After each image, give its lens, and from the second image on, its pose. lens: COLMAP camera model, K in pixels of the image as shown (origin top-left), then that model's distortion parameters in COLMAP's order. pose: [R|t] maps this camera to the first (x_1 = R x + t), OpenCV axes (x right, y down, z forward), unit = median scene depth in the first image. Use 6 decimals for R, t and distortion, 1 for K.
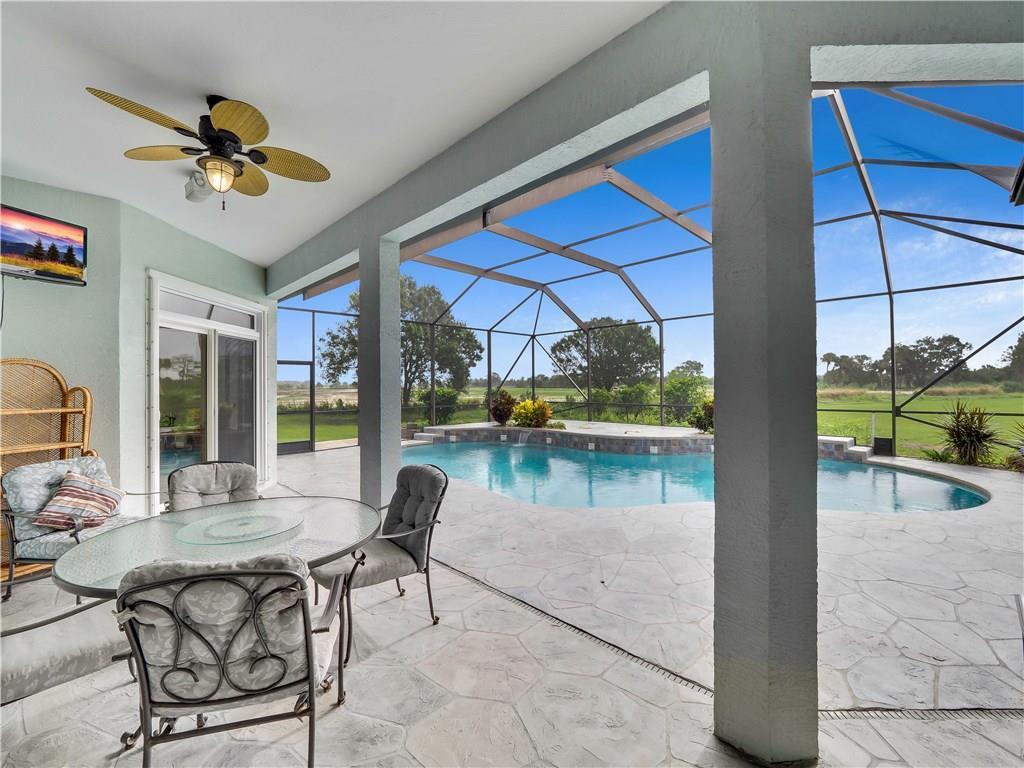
lens RADIAL K [[441.7, 0, 526.8], [0, 441.7, 386.2], [0, 0, 1]] dist [-0.002082, -0.000418]
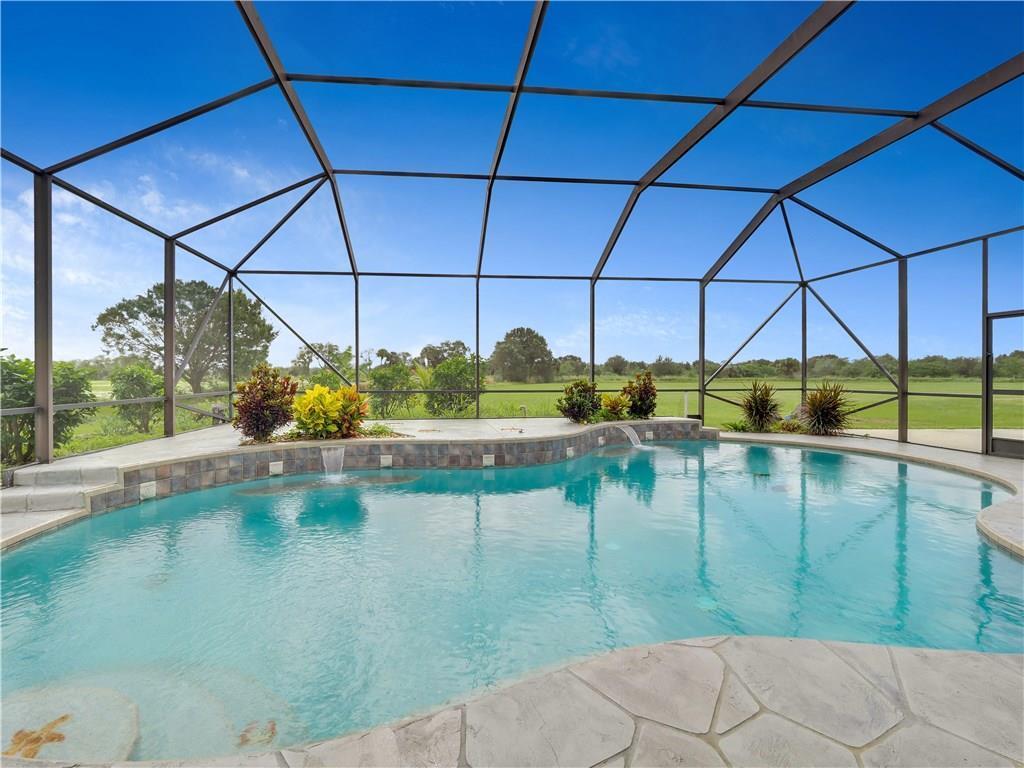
lens RADIAL K [[444.7, 0, 479.9], [0, 444.7, 378.6], [0, 0, 1]] dist [0.001116, -0.000136]
pose [[0.650845, 0.001472, 0.759209, -0.267570], [-0.000388, 0.999999, -0.001607, 0.024143], [-0.759210, 0.000751, 0.650845, 0.533025]]
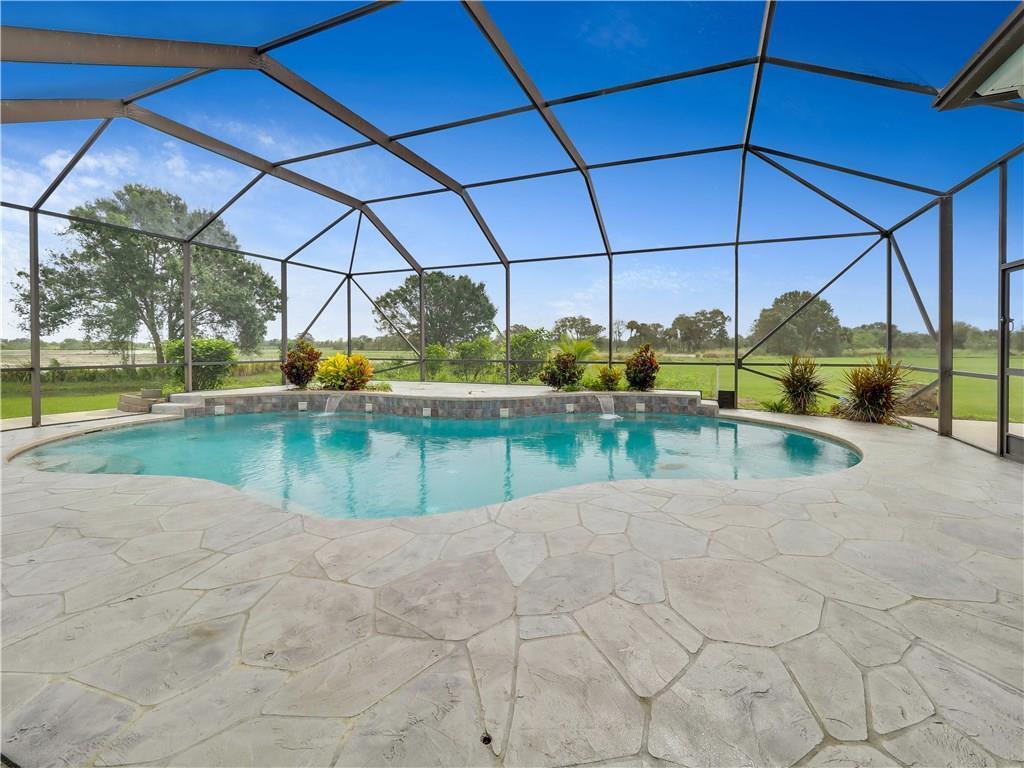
lens RADIAL K [[452.6, 0, 525.4], [0, 452.6, 354.6], [0, 0, 1]] dist [0.011629, -0.000261]
pose [[0.930323, 0.003201, 0.366728, 0.013882], [-0.006955, 0.999936, 0.008916, 0.023321], [-0.366676, -0.010845, 0.930285, 0.170032]]
